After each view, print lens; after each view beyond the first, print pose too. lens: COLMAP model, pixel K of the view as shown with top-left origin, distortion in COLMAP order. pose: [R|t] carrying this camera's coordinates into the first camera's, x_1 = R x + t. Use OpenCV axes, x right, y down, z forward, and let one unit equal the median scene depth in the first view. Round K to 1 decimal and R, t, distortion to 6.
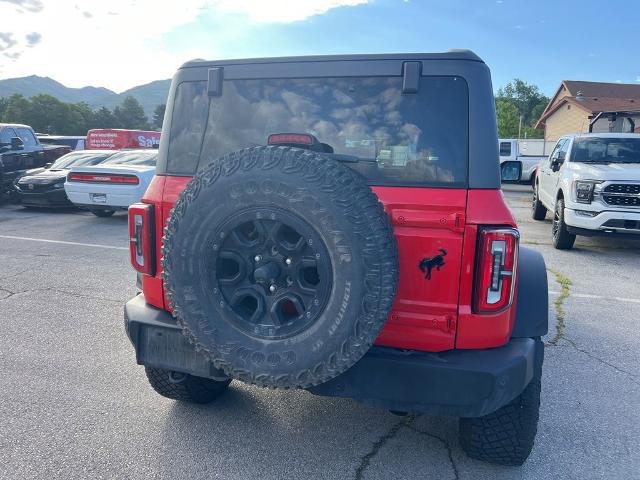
lens RADIAL K [[484.7, 0, 304.3], [0, 484.7, 243.0], [0, 0, 1]] dist [0.044794, -0.039172]
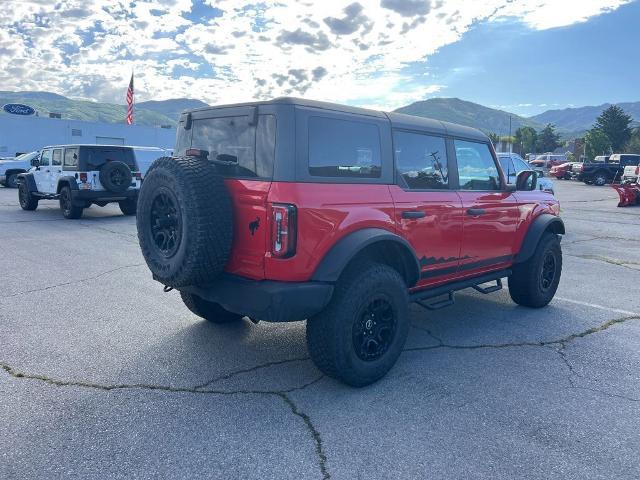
lens RADIAL K [[484.7, 0, 314.0], [0, 484.7, 240.5], [0, 0, 1]] dist [0.044794, -0.039172]
pose [[0.882717, 0.070802, -0.464541, 0.768090], [-0.089414, 0.995830, -0.018127, 0.066230], [0.461320, 0.057538, 0.885366, -0.237044]]
